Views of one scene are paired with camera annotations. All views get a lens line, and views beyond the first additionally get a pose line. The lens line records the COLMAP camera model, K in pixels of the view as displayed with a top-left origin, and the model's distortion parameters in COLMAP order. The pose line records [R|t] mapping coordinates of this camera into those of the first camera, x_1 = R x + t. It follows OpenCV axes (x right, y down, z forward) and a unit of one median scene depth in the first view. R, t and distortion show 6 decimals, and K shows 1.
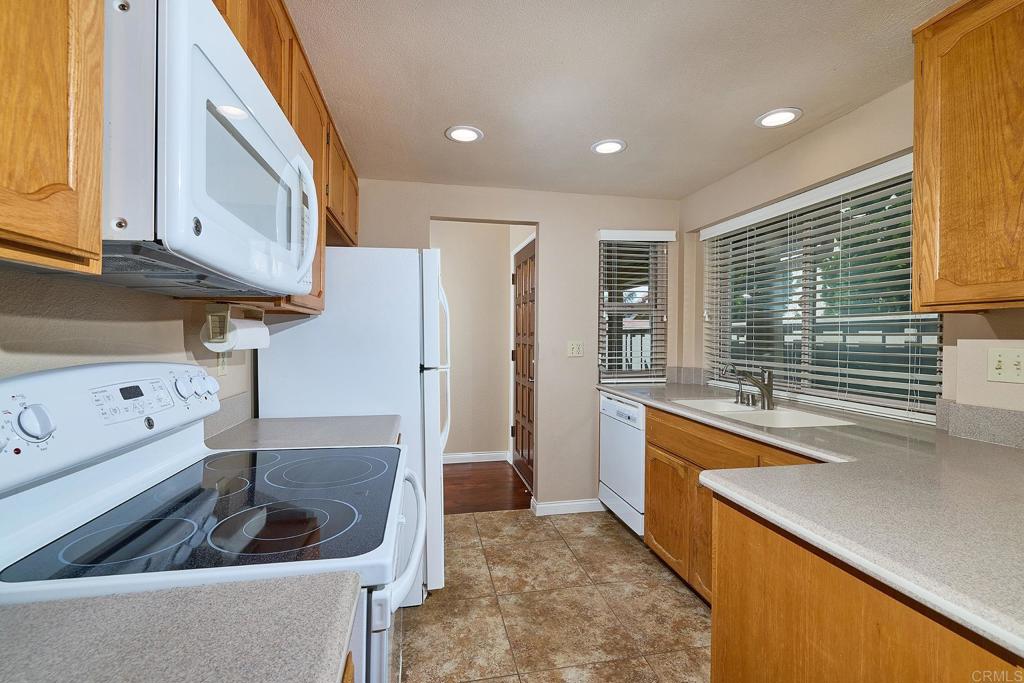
lens RADIAL K [[442.0, 0, 513.5], [0, 442.0, 337.9], [0, 0, 1]] dist [0.001557, -0.000625]
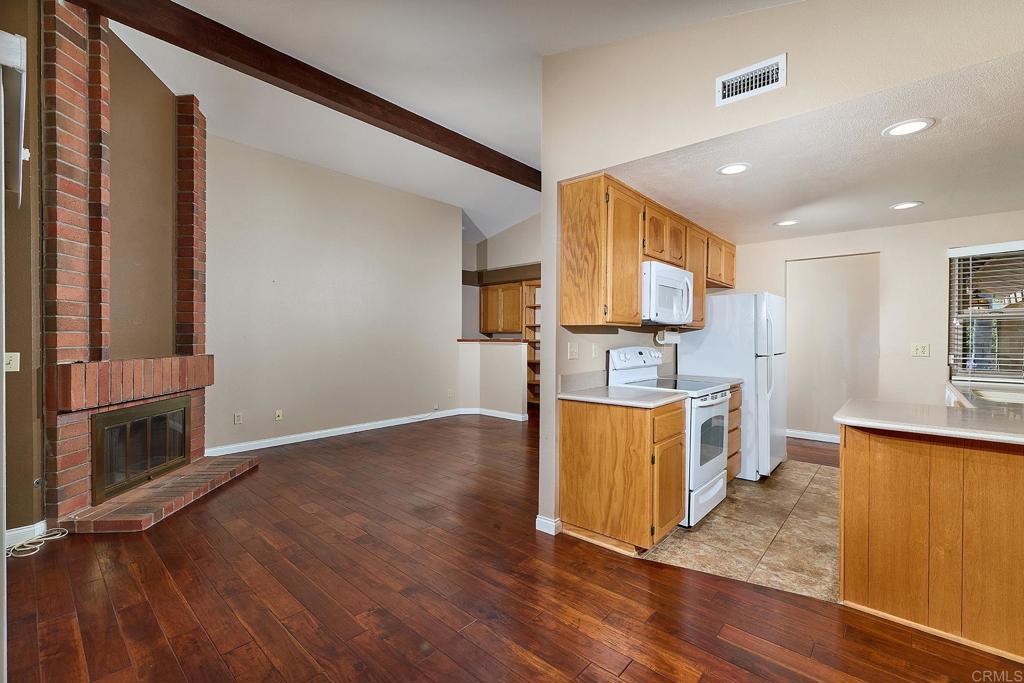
lens RADIAL K [[442.0, 0, 511.5], [0, 442.0, 339.0], [0, 0, 1]] dist [0.001557, -0.000625]
pose [[0.602259, 0.004222, -0.798289, 0.730469], [-0.006763, 0.999977, 0.000186, 0.004485], [0.798272, 0.005286, 0.602274, -1.061580]]
